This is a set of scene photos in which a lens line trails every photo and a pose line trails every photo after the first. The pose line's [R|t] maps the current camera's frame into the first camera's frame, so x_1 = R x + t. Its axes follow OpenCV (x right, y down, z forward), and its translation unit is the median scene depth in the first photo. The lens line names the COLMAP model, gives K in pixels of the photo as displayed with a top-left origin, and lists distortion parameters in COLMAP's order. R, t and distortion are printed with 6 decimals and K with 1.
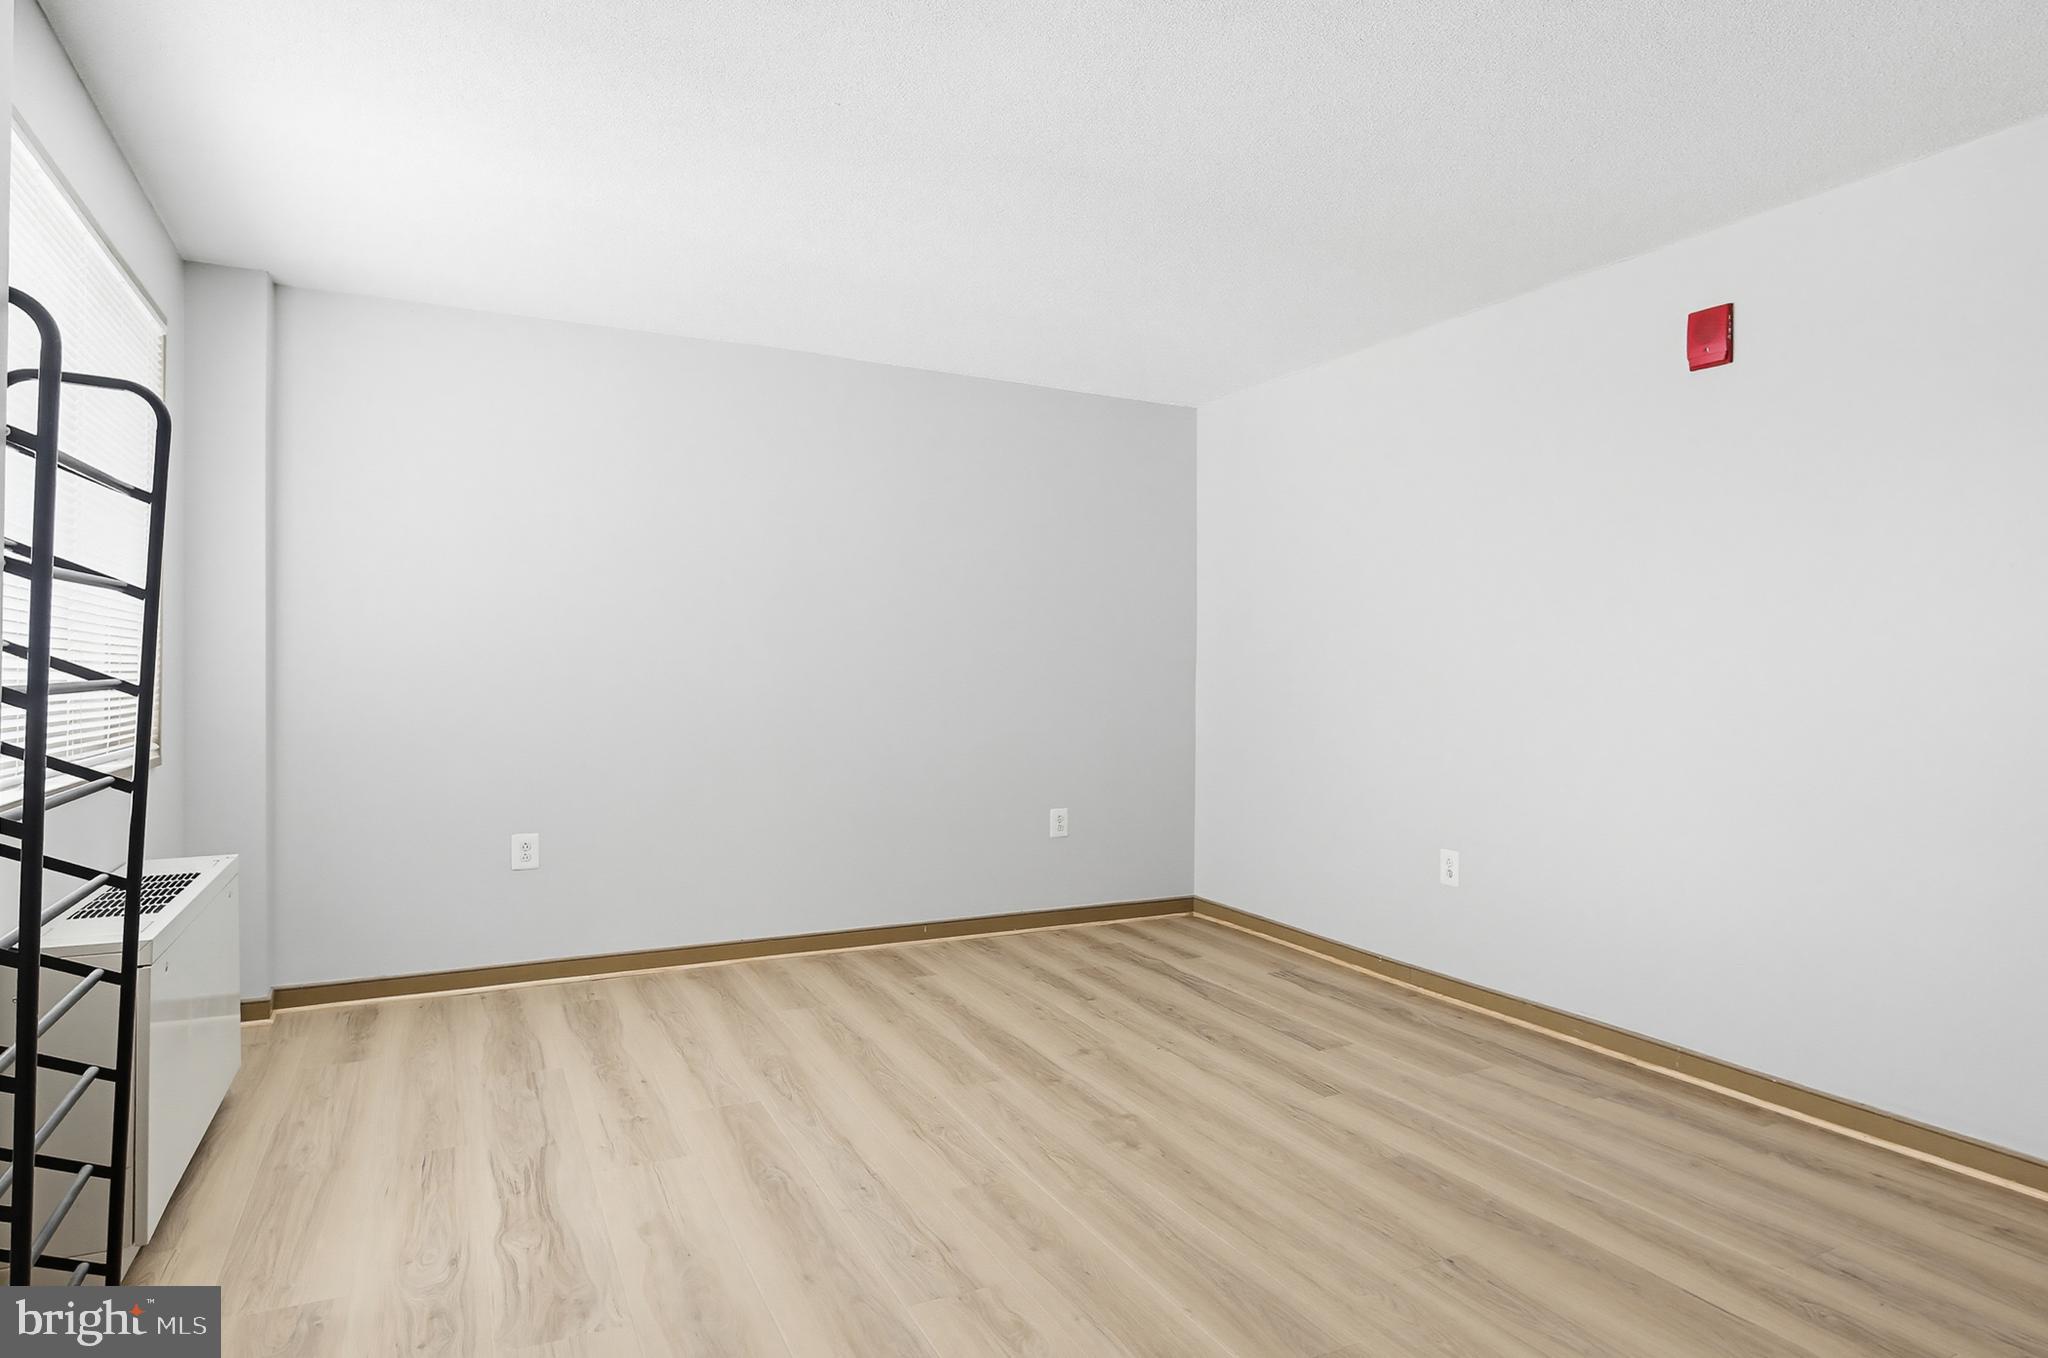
lens RADIAL K [[1193.4, 0, 1096.4], [0, 1193.4, 666.3], [0, 0, 1]] dist [0.004346, -0.000848]
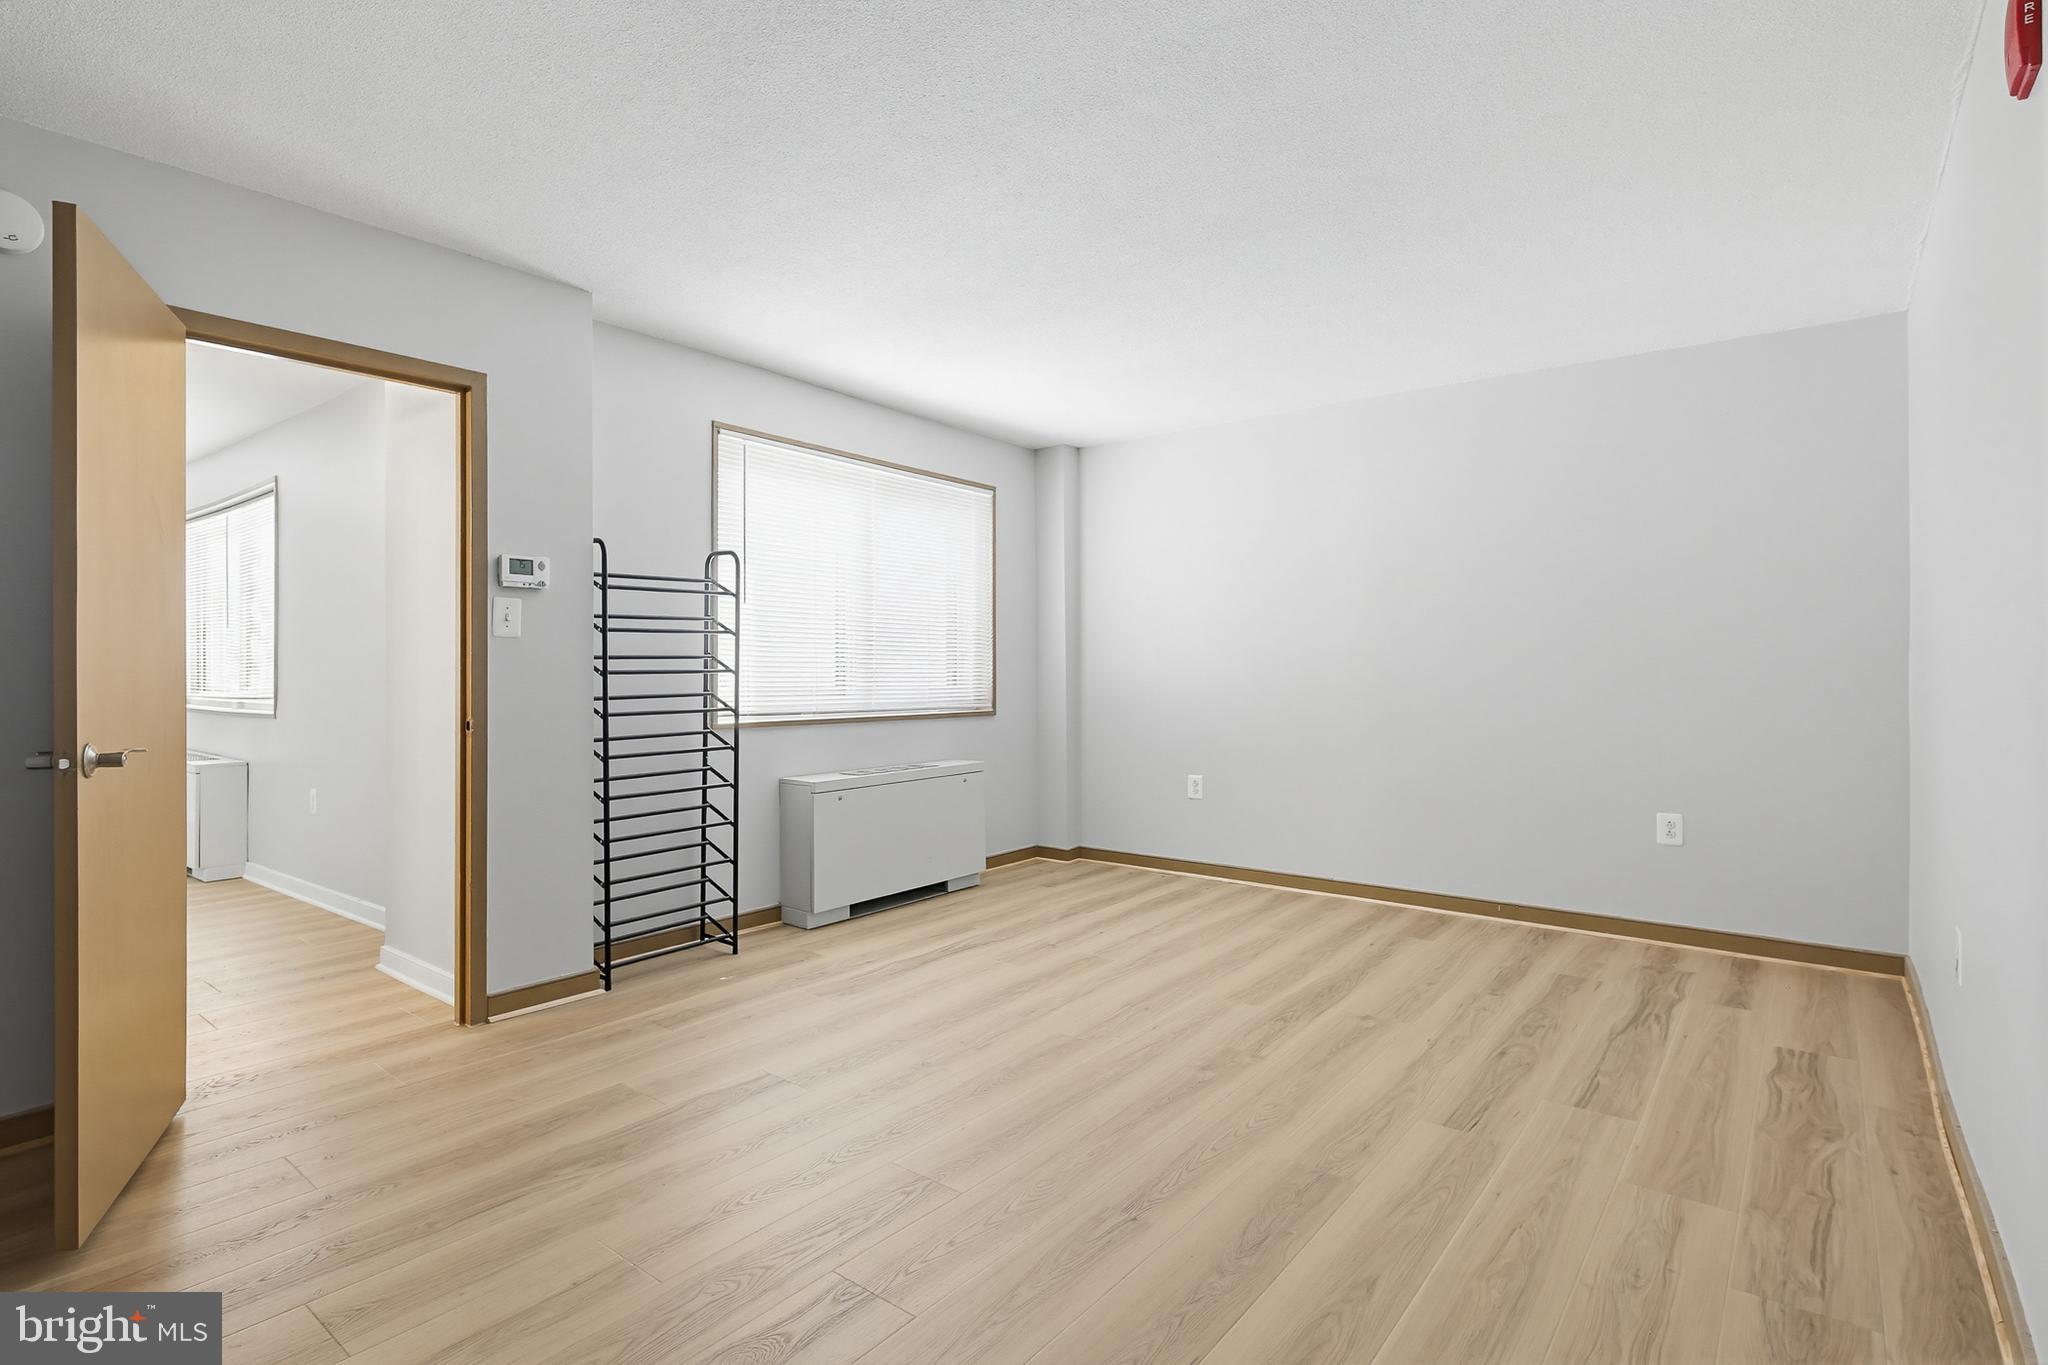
lens RADIAL K [[995.7, 0, 1019.2], [0, 995.7, 676.3], [0, 0, 1]] dist [0.001080, -0.000722]
pose [[0.394327, 0.001018, -0.918970, 0.796066], [0.008483, 0.999953, 0.004748, 0.013427], [0.918931, -0.009667, 0.394299, 0.429444]]
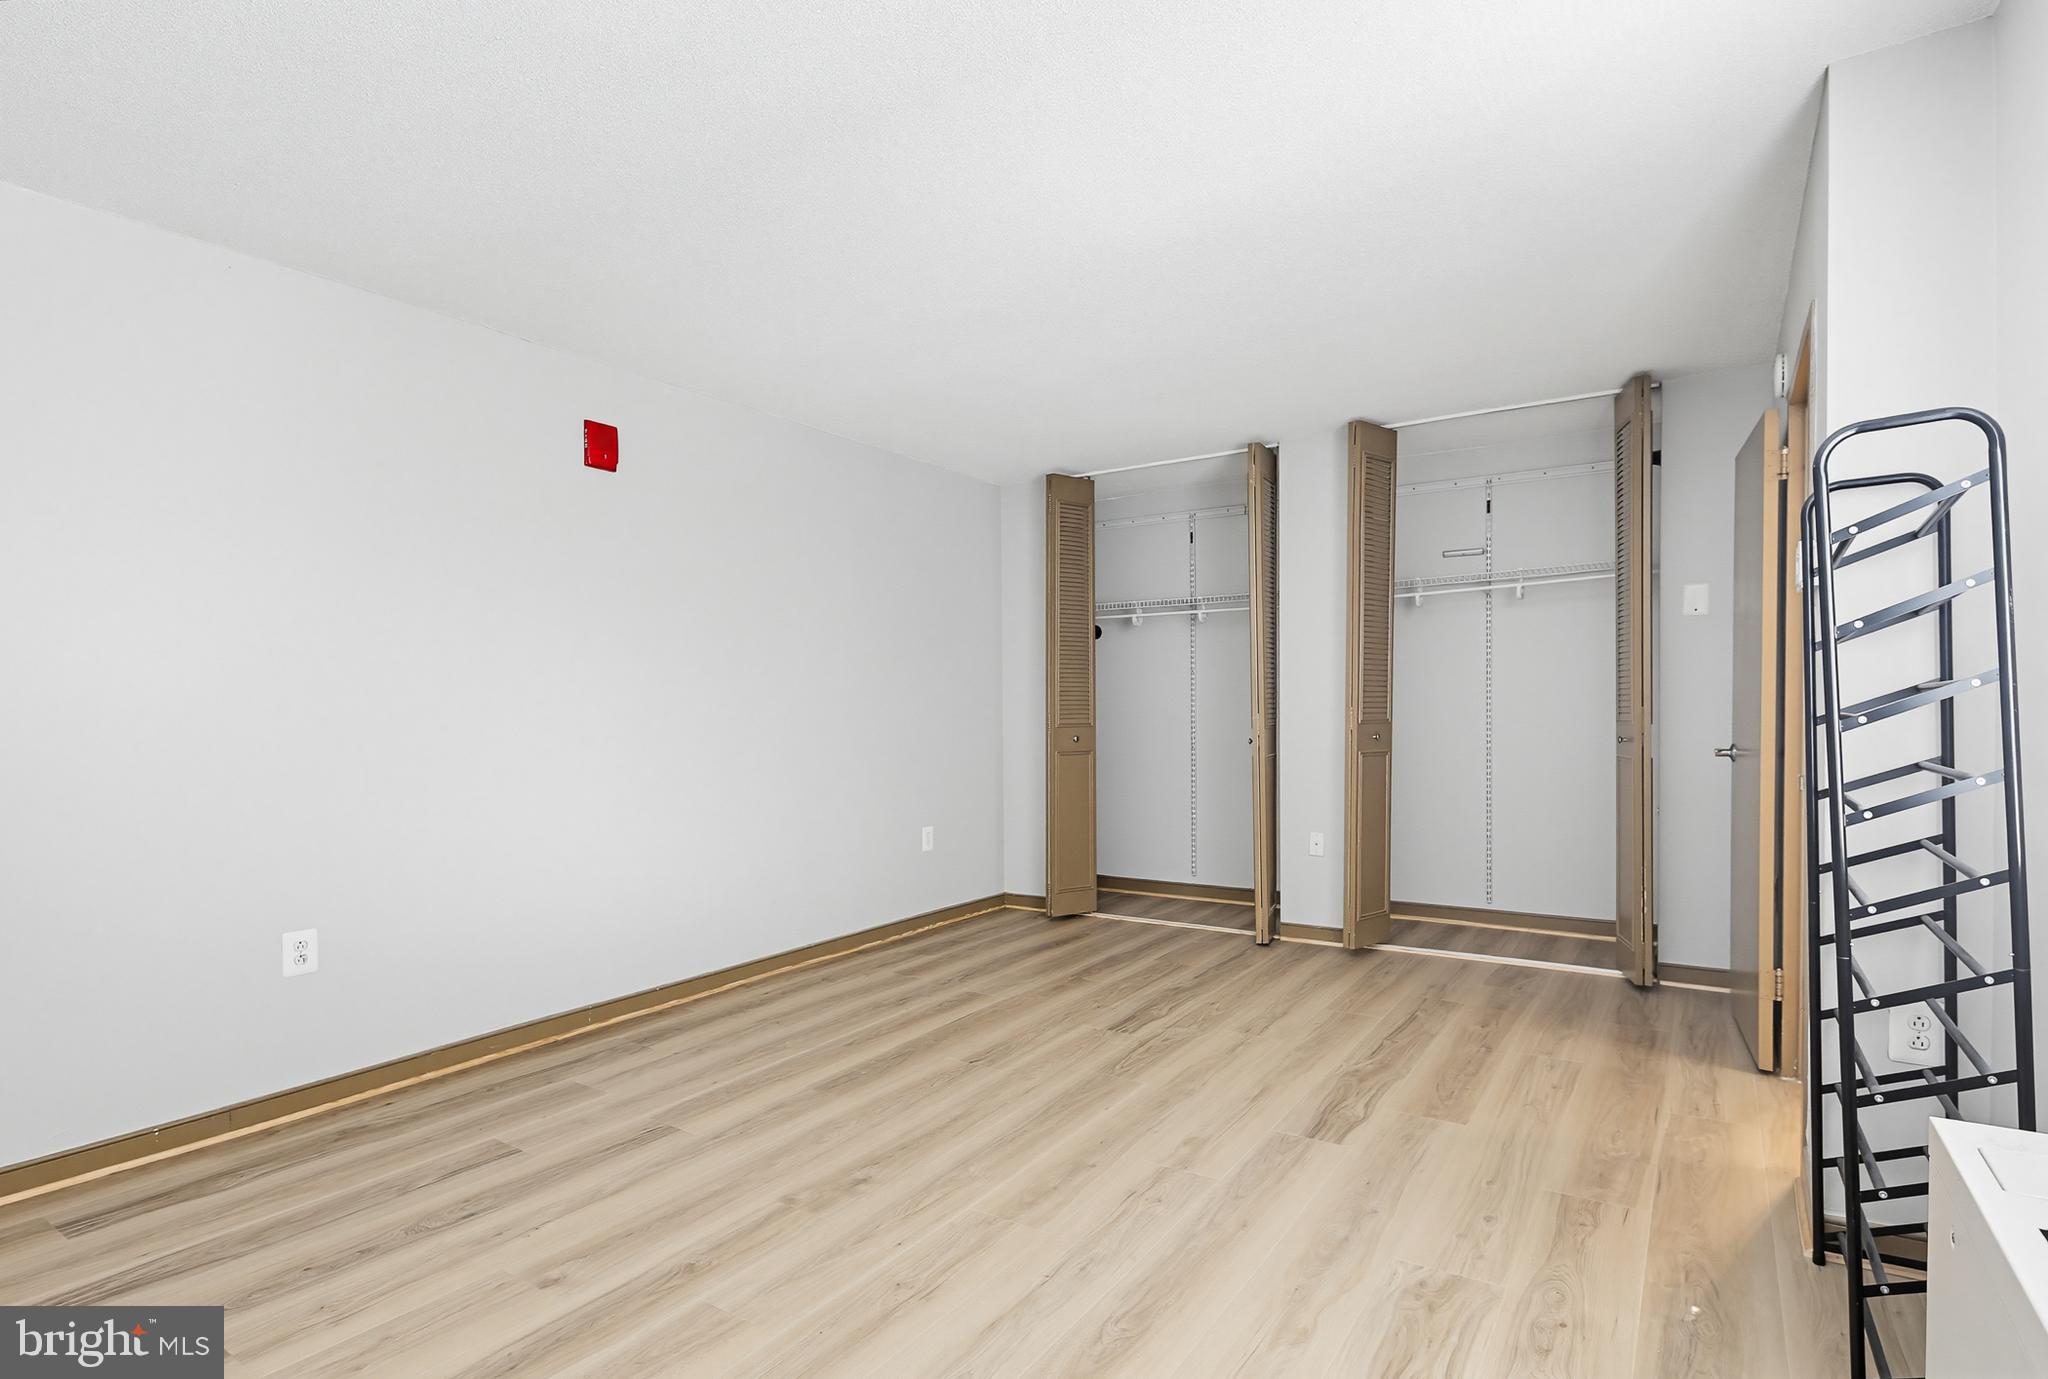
lens RADIAL K [[1036.7, 0, 1024.3], [0, 1036.7, 718.1], [0, 0, 1]] dist [0.000722, -0.000387]
pose [[-0.470012, -0.015553, 0.882523, -0.747835], [0.003263, 0.999807, 0.019358, -0.003137], [-0.882654, 0.011978, -0.469871, 1.207283]]
